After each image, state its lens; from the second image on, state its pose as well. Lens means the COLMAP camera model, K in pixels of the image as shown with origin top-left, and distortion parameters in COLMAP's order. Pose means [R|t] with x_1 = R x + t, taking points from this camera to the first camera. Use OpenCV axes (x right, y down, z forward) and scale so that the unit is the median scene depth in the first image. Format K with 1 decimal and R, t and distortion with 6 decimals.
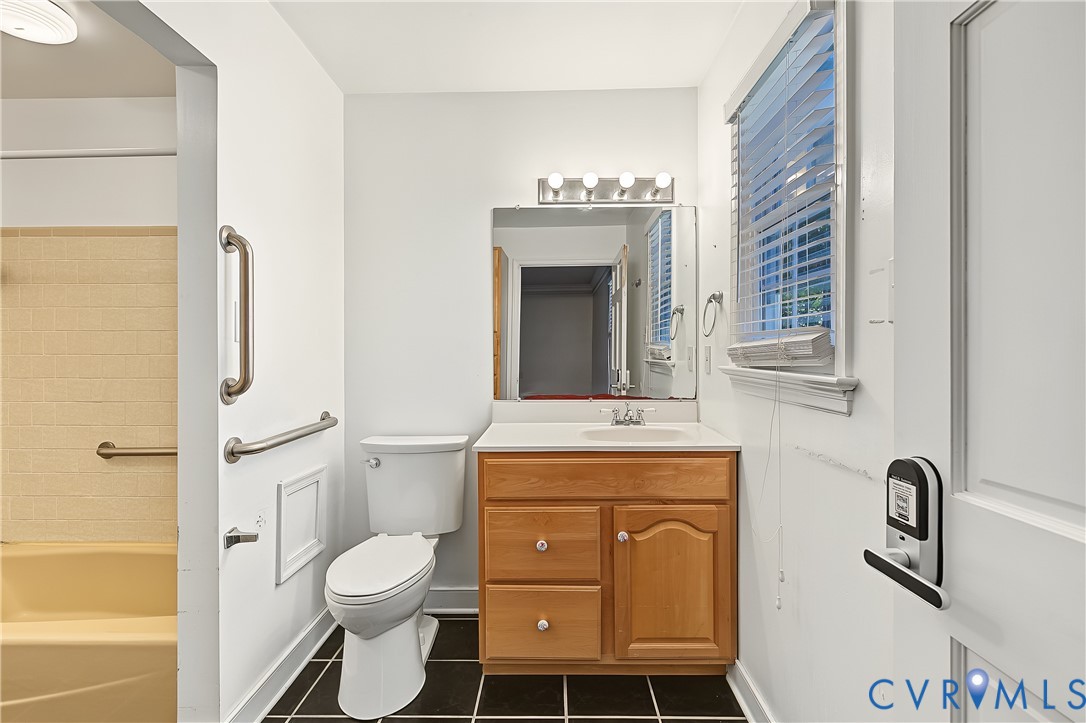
lens RADIAL K [[501.8, 0, 549.6], [0, 501.8, 367.0], [0, 0, 1]] dist [0.000867, -0.000116]
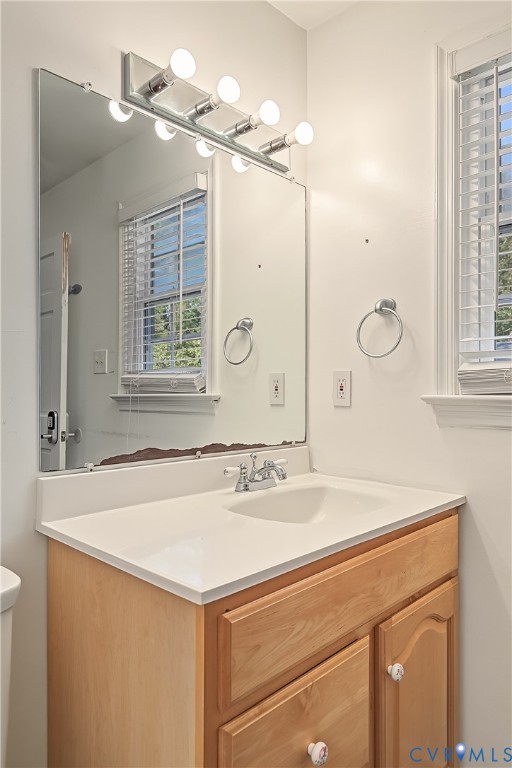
lens RADIAL K [[524.5, 0, 255.9], [0, 524.5, 398.0], [0, 0, 1]] dist [0.001118, -0.000016]
pose [[0.686977, -0.006007, 0.726654, -0.430282], [0.017983, 0.999800, -0.008736, 0.004641], [-0.726457, 0.019069, 0.686948, 0.667665]]
